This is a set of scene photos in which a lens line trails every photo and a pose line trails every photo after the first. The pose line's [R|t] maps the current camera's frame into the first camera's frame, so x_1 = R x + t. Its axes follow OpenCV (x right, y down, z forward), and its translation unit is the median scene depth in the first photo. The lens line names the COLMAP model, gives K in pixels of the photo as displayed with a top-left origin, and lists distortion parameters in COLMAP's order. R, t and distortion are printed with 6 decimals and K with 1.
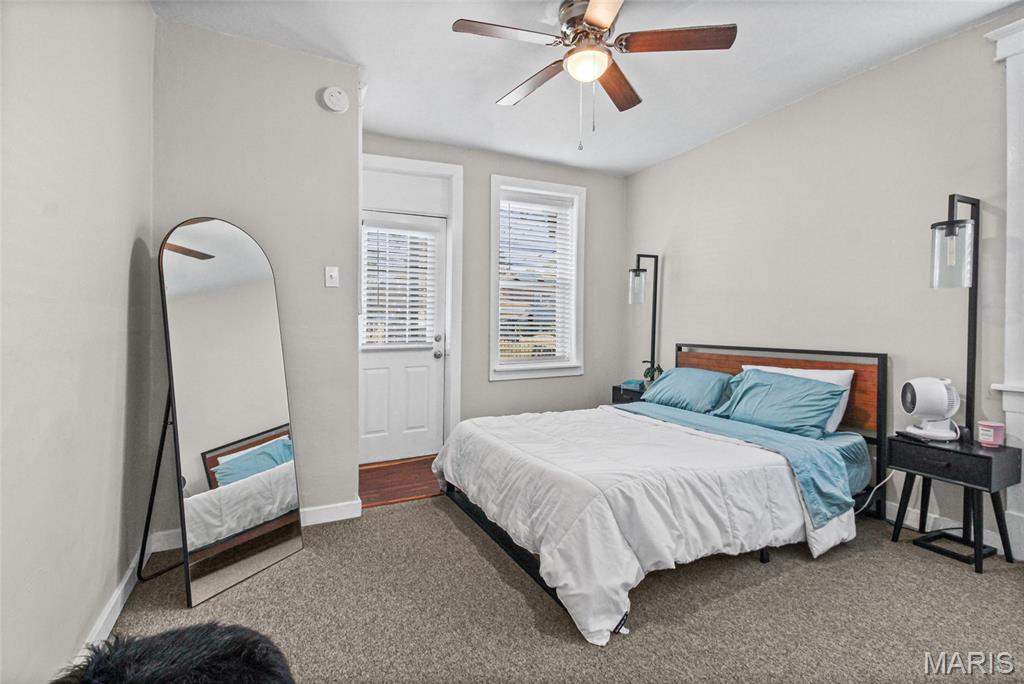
lens RADIAL K [[470.6, 0, 515.8], [0, 470.6, 338.6], [0, 0, 1]] dist [0.029748, 0.000092]
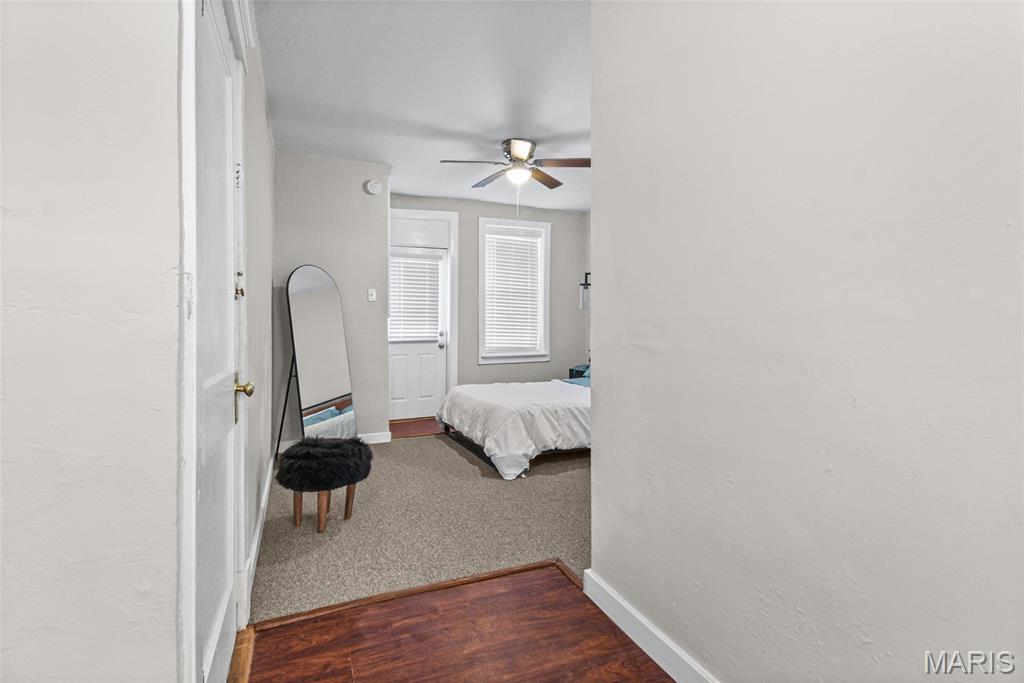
lens RADIAL K [[470.6, 0, 509.2], [0, 470.6, 342.3], [0, 0, 1]] dist [0.029748, 0.000092]
pose [[0.998526, -0.003013, -0.054186, 0.179250], [0.003309, 0.999980, 0.005371, 0.026993], [0.054168, -0.005543, 0.998516, -0.636291]]
